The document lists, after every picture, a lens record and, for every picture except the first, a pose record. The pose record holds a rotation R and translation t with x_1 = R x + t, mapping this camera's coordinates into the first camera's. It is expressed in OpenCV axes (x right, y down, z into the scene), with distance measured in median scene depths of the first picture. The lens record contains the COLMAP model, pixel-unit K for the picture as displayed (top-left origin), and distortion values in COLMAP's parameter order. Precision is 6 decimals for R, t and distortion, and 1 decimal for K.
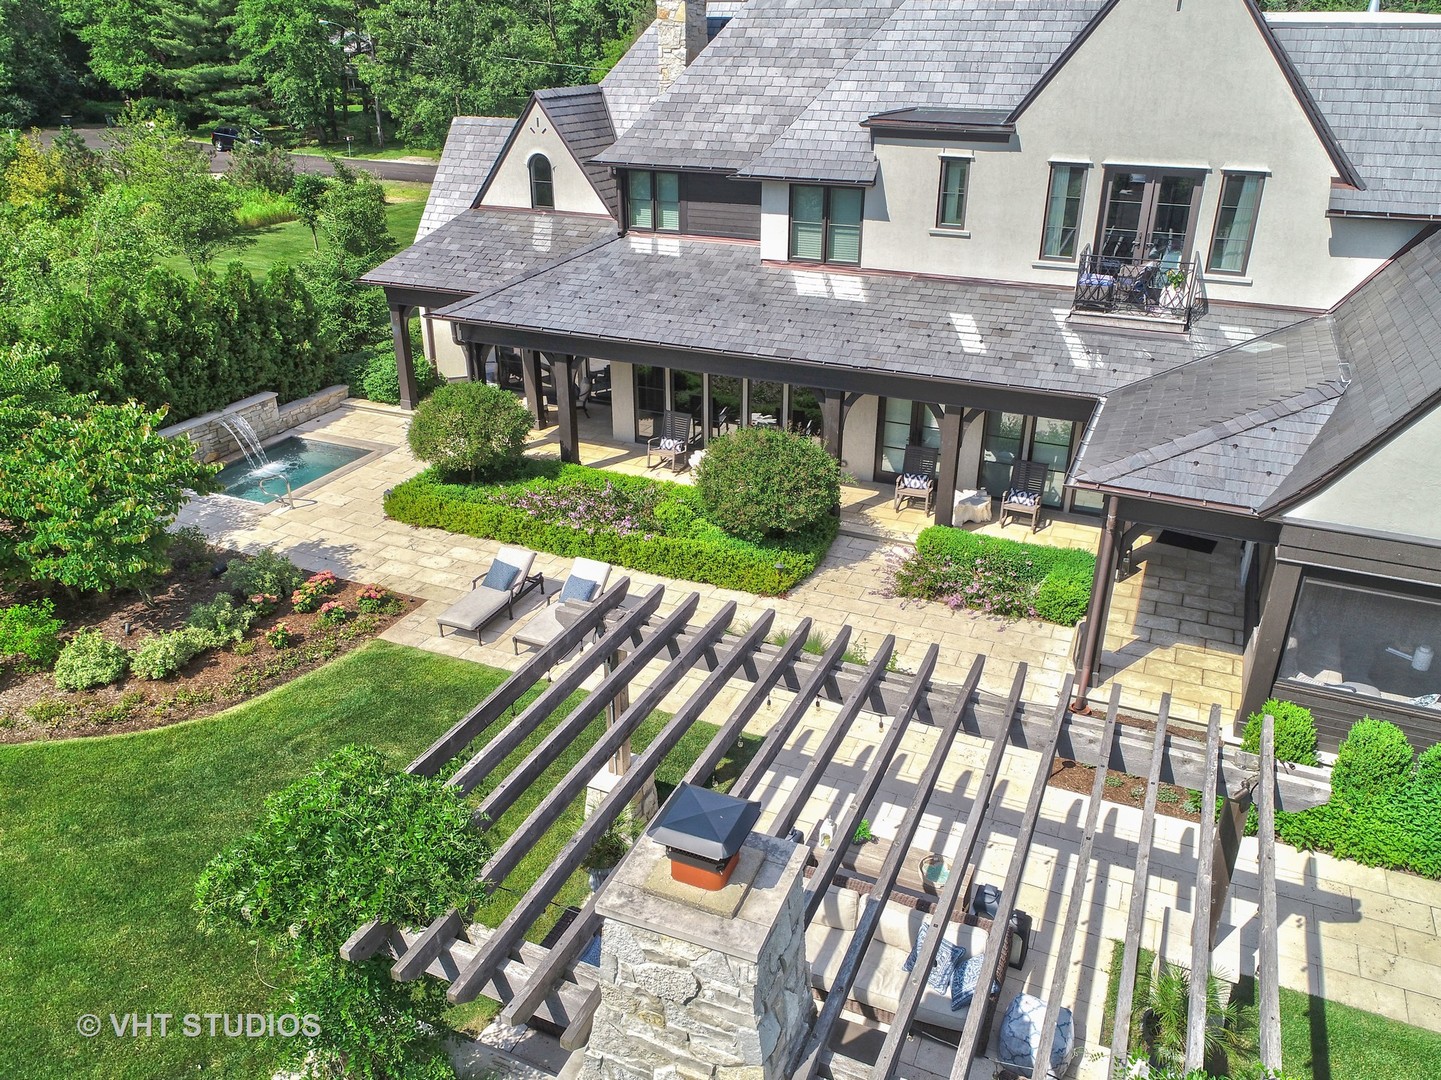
lens RADIAL K [[1081.9, 0, 715.1], [0, 1081.9, 598.1], [0, 0, 1]] dist [0.001653, 0.001616]
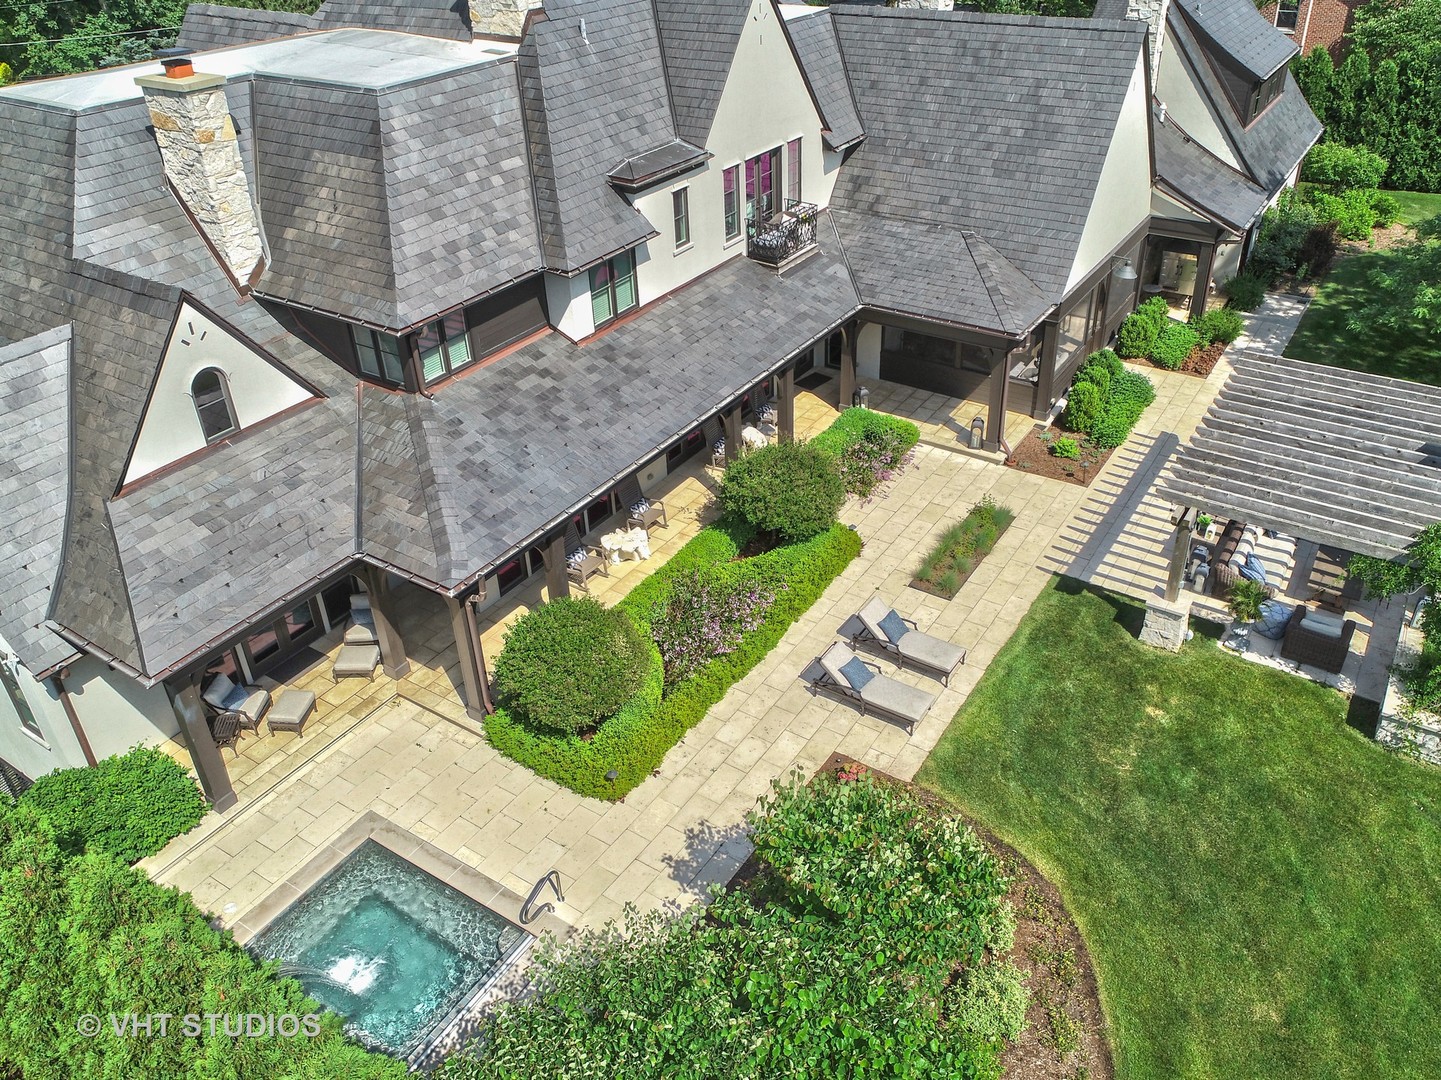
lens RADIAL K [[1117.7, 0, 720.5], [0, 1117.7, 540.0], [0, 0, 1]] dist [0.000921, 0.001453]
pose [[0.158861, -0.550407, 0.819643, -0.972036], [0.484052, 0.766982, 0.421227, -0.601398], [-0.860498, 0.329833, 0.388270, 0.611708]]
